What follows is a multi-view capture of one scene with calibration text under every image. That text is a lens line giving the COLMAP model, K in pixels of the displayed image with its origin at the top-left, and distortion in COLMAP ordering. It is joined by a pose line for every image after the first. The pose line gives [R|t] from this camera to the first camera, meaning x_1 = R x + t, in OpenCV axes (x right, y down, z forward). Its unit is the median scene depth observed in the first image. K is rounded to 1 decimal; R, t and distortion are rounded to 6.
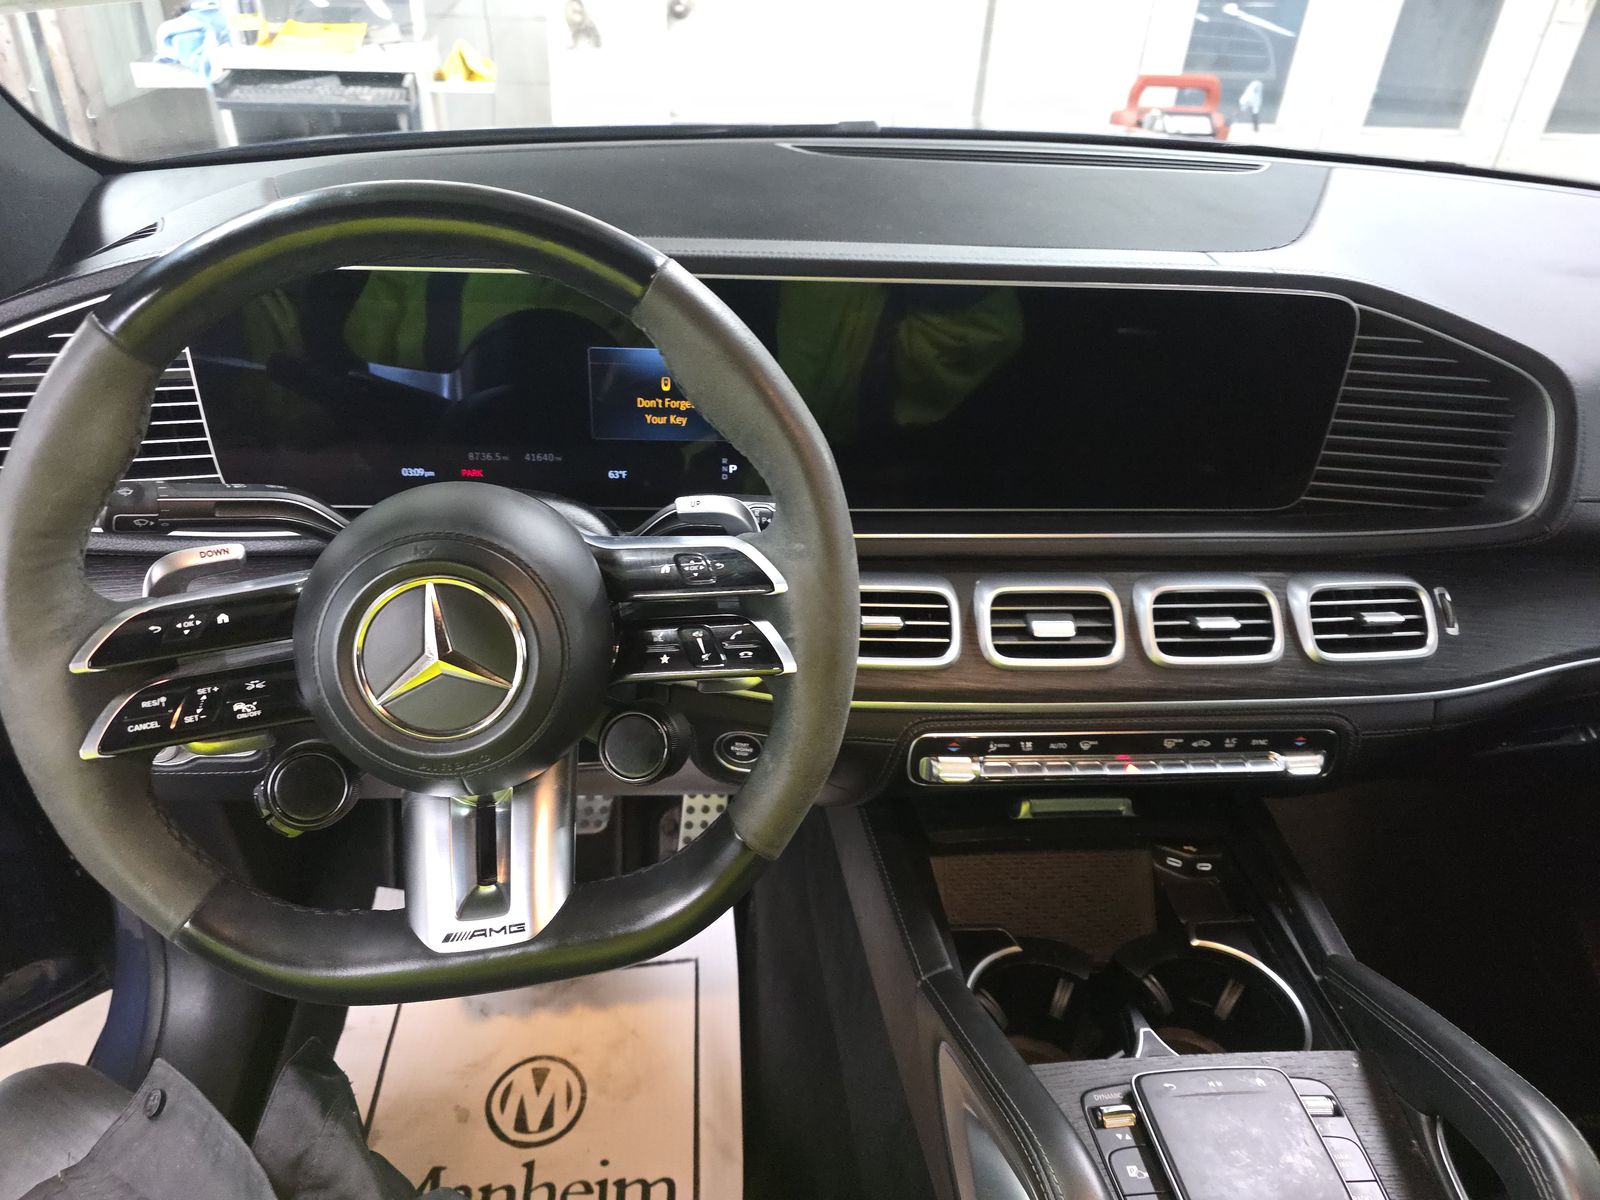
lens RADIAL K [[994.2, 0, 798.7], [0, 994.2, 598.7], [0, 0, 1]] dist [0.005486, -0.024998]
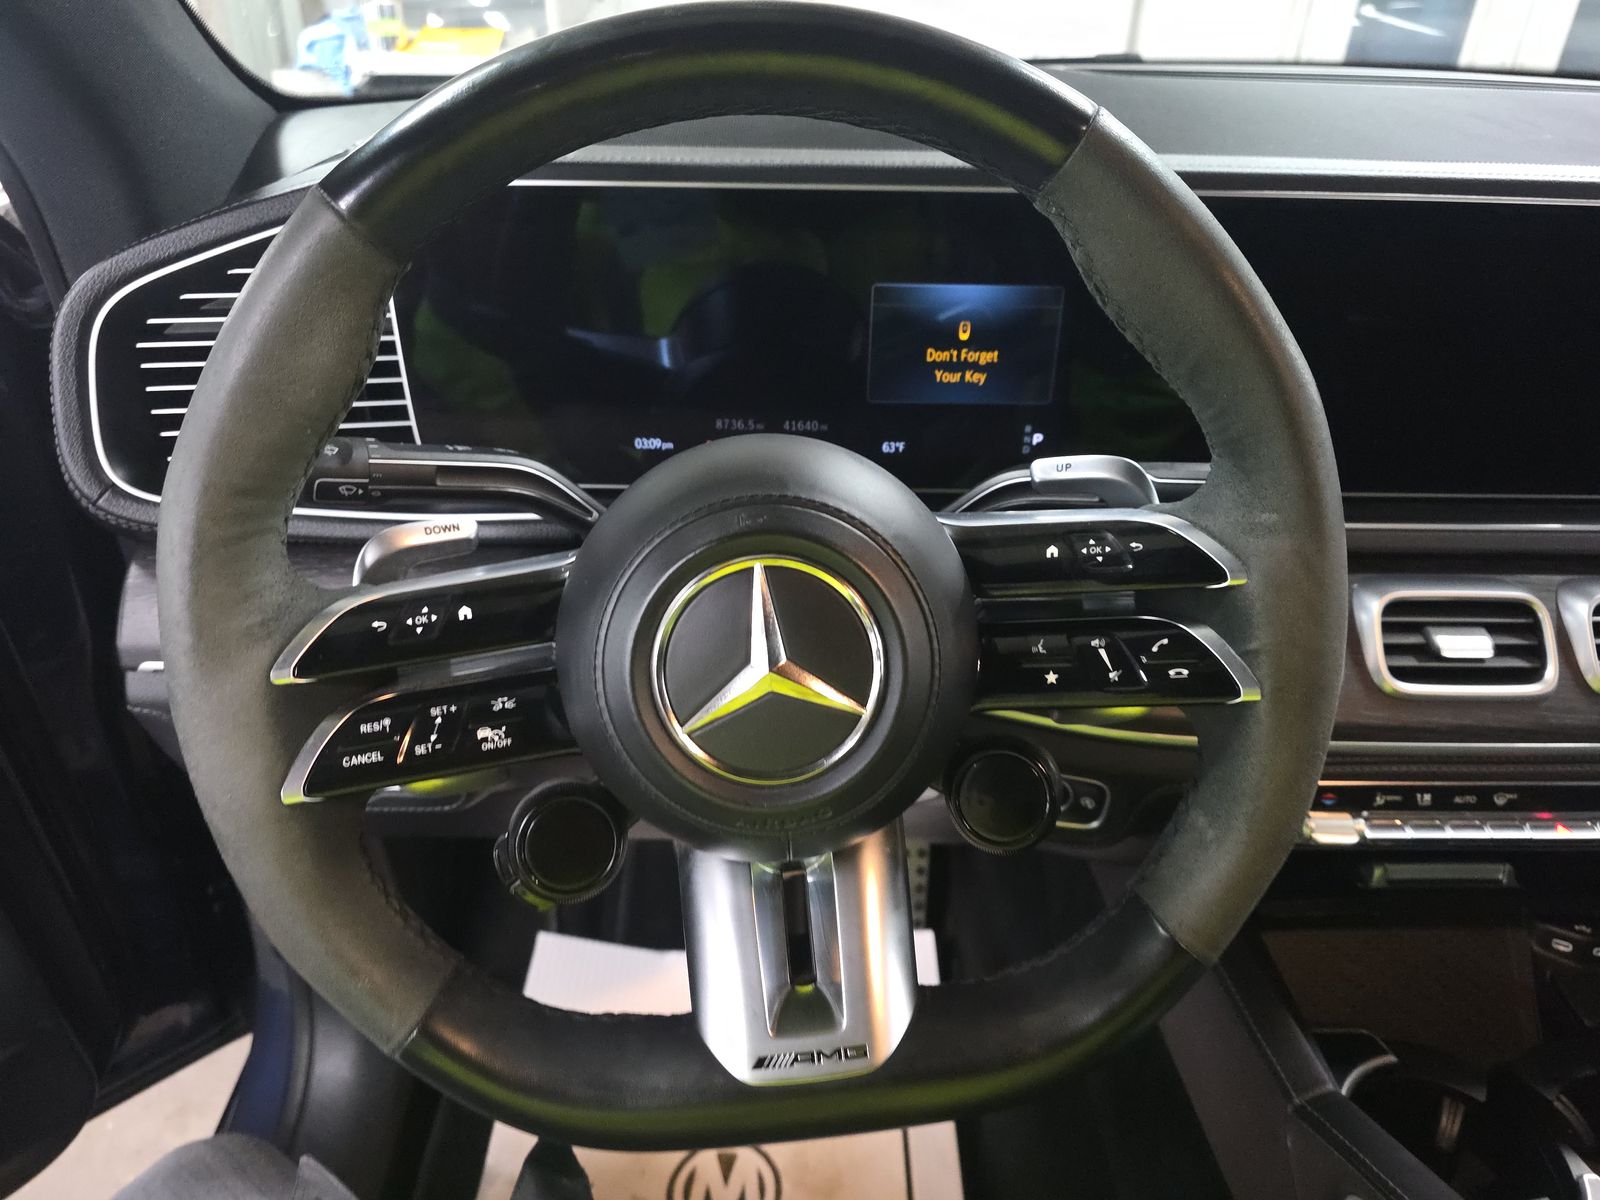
lens RADIAL K [[994.2, 0, 808.0], [0, 994.2, 594.8], [0, 0, 1]] dist [0.005486, -0.024998]
pose [[0.996944, 0.008569, -0.077644, -0.247979], [-0.010618, 0.999605, -0.026015, 0.021091], [0.077390, 0.026759, 0.996642, 0.261075]]
